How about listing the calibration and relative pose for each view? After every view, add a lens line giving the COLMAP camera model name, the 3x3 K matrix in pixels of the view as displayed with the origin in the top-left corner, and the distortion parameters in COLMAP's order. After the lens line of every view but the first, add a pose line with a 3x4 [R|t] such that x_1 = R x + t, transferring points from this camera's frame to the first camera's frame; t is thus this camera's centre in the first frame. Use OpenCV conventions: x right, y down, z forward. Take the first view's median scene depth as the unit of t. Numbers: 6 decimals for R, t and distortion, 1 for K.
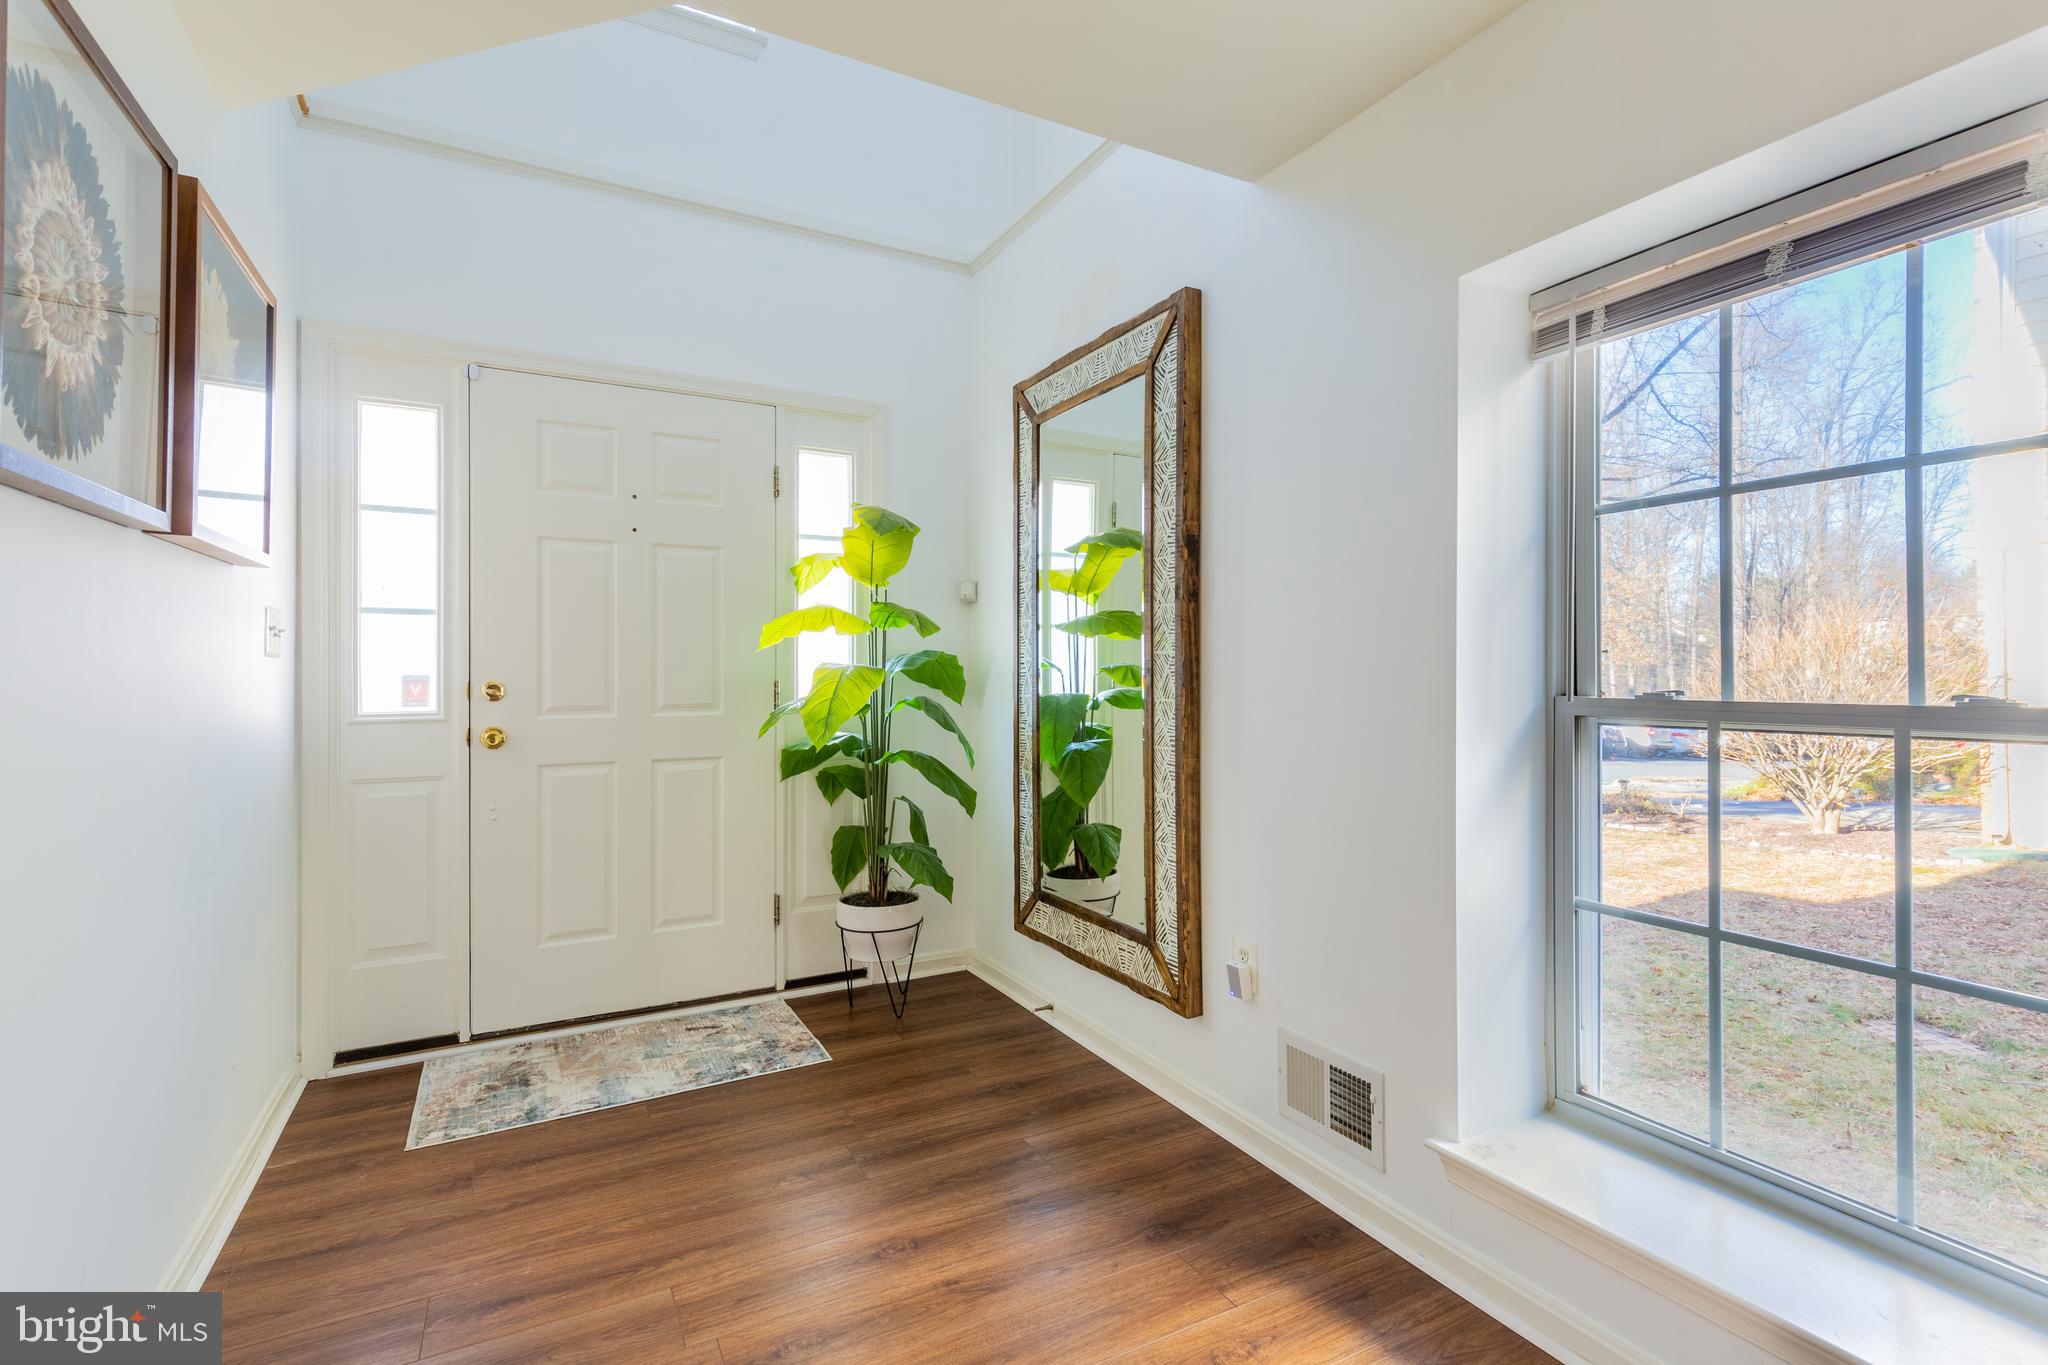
lens RADIAL K [[918.9, 0, 1037.7], [0, 918.9, 672.2], [0, 0, 1]] dist [0.007983, -0.002585]
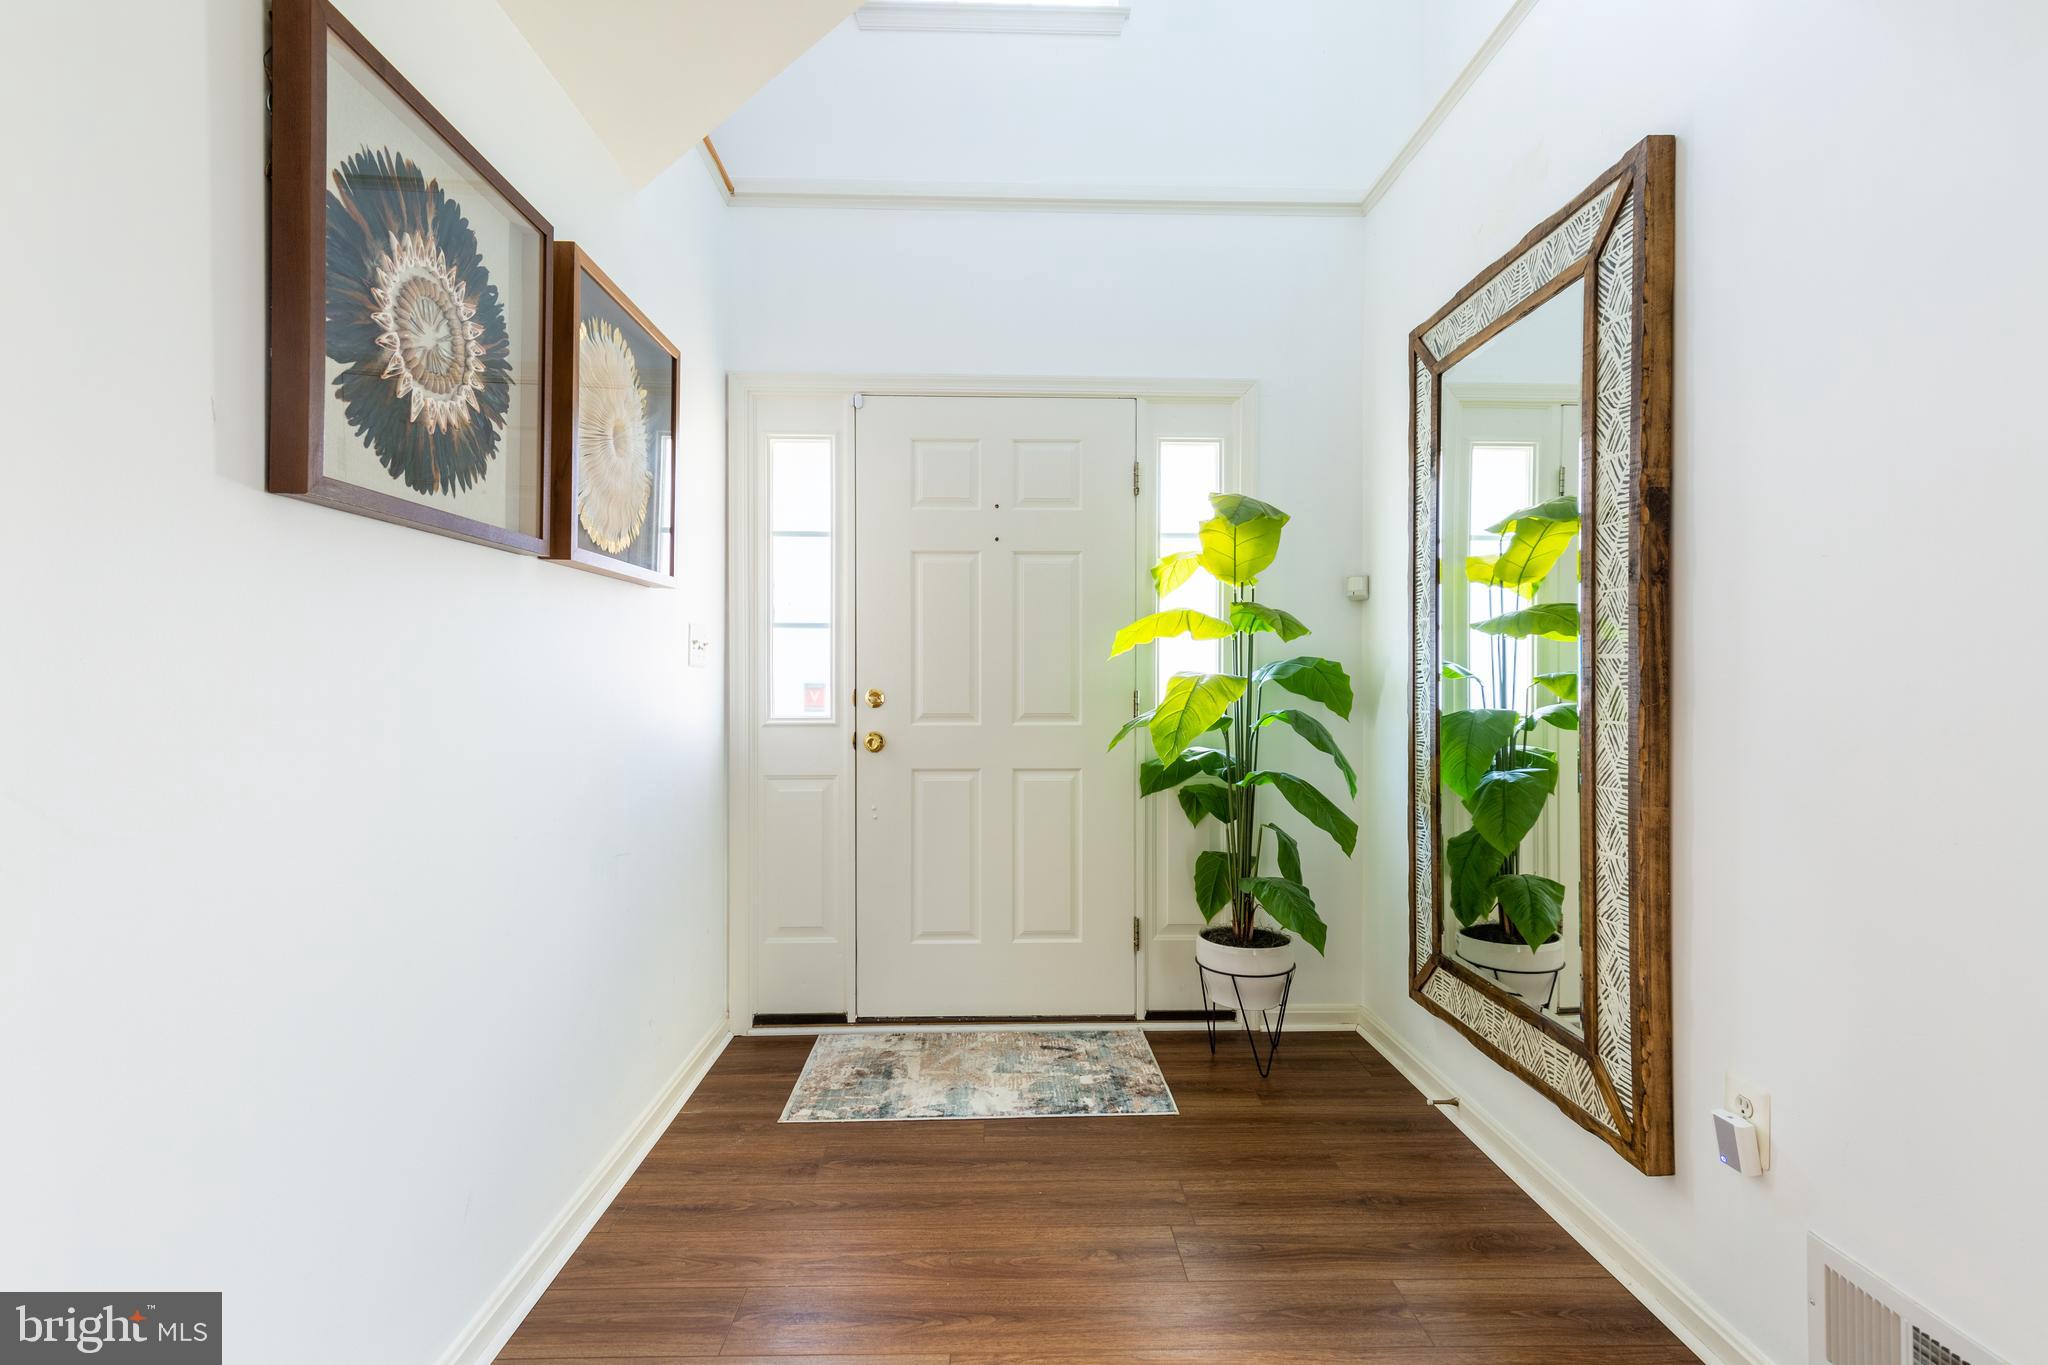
lens RADIAL K [[918.9, 0, 1028.3], [0, 918.9, 679.8], [0, 0, 1]] dist [0.007983, -0.002585]
pose [[0.891189, 0.002575, -0.453625, 0.052059], [-0.003181, 0.999995, -0.000575, -0.000872], [0.453621, 0.001955, 0.891192, 0.135297]]
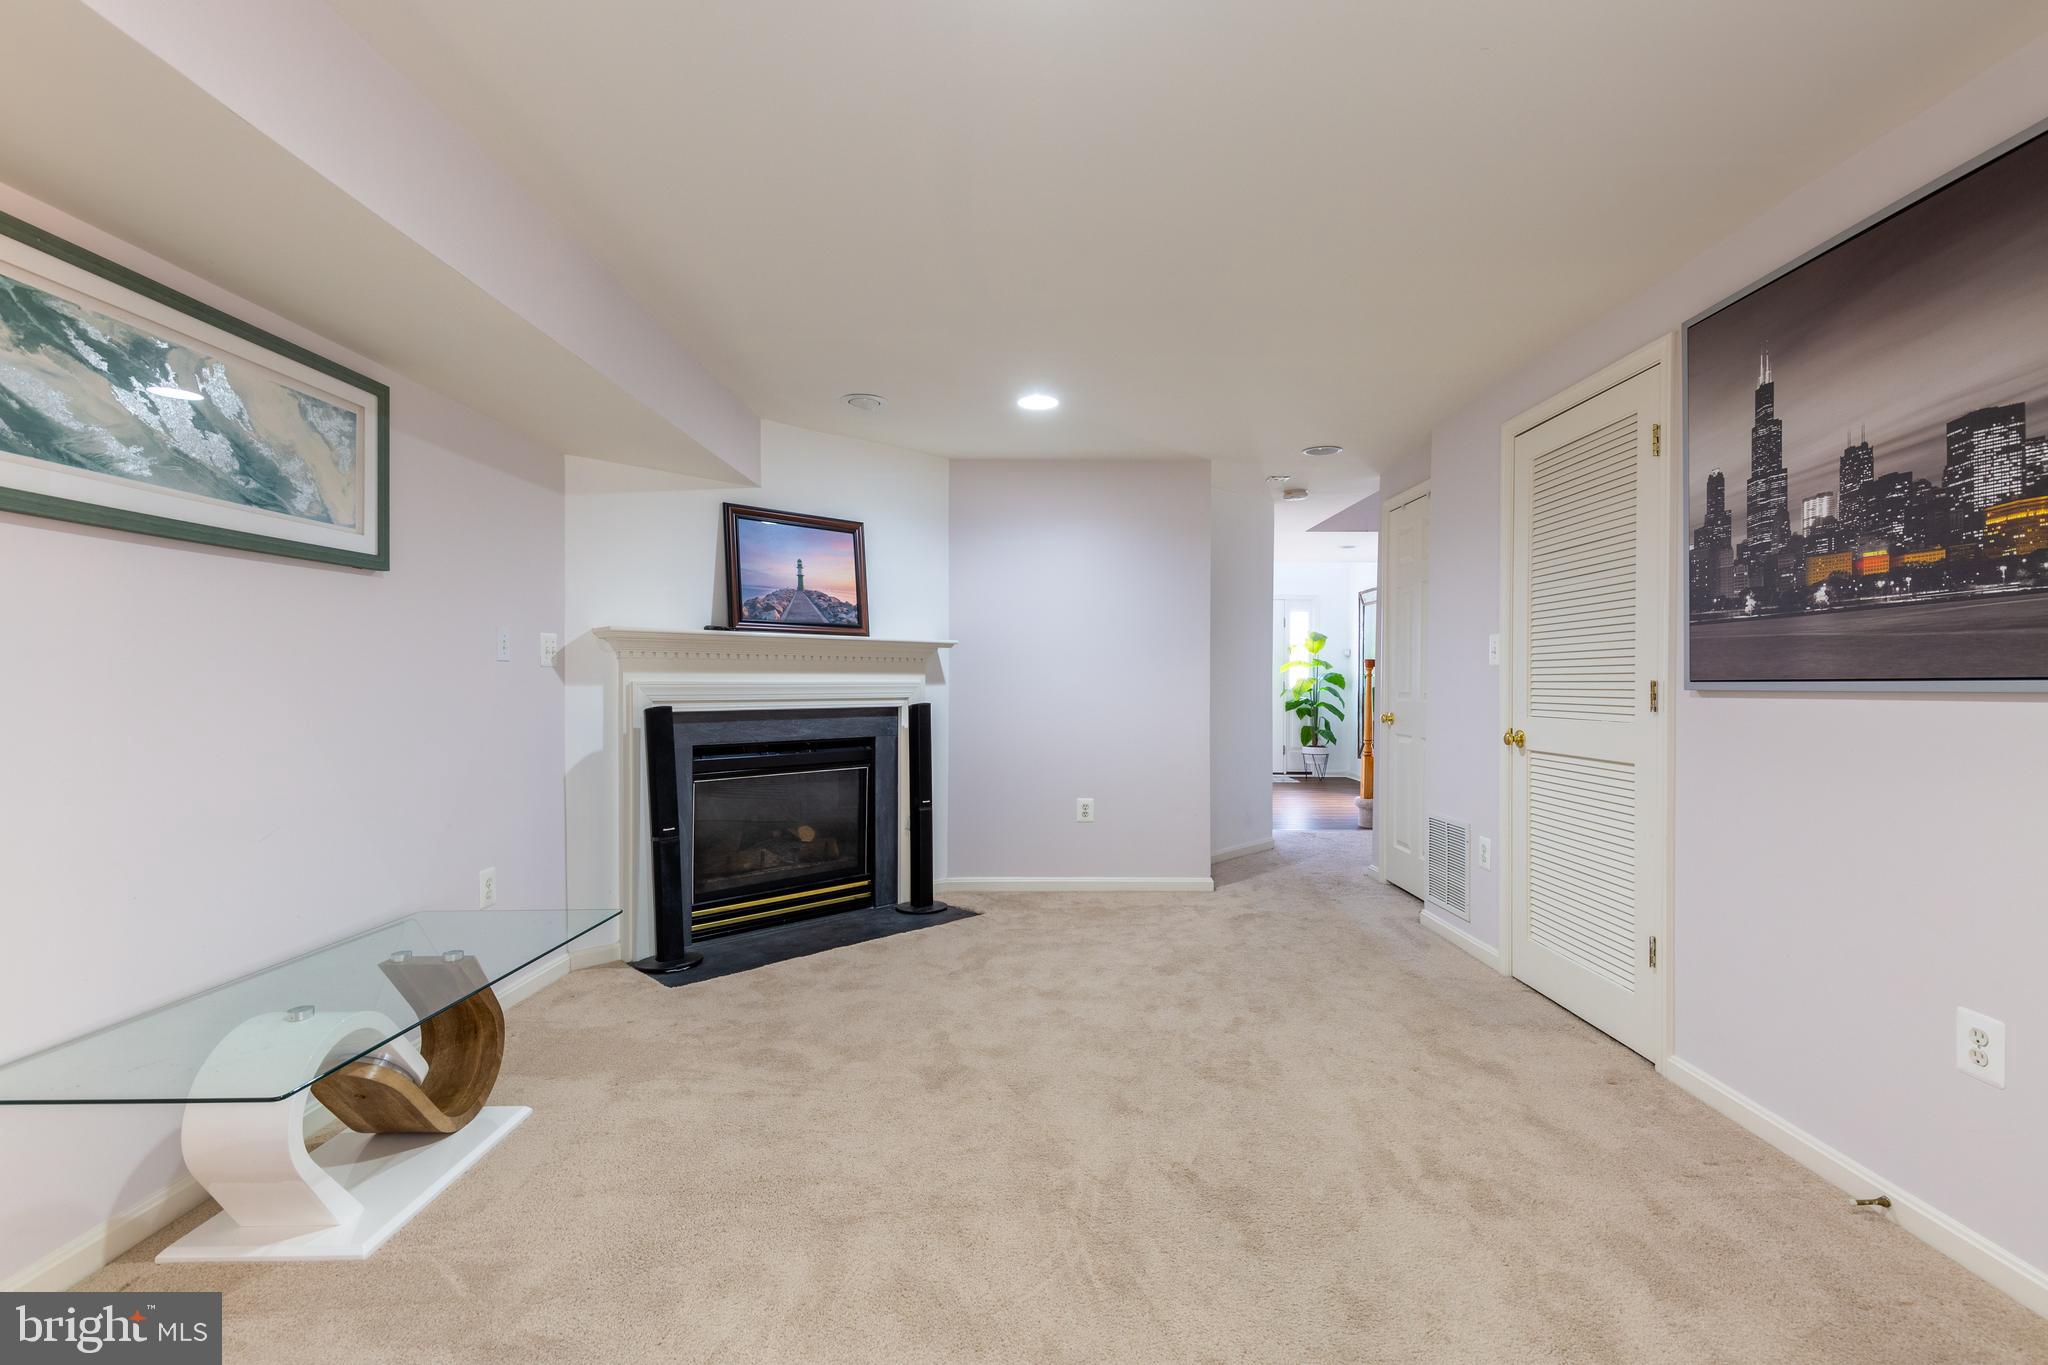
lens RADIAL K [[918.9, 0, 1021.7], [0, 918.9, 683.1], [0, 0, 1]] dist [0.007983, -0.002585]
pose [[0.869527, 0.002541, -0.493879, 0.651533], [-0.001049, 0.999994, 0.003297, 0.004446], [0.493885, -0.002349, 0.869524, -2.885339]]
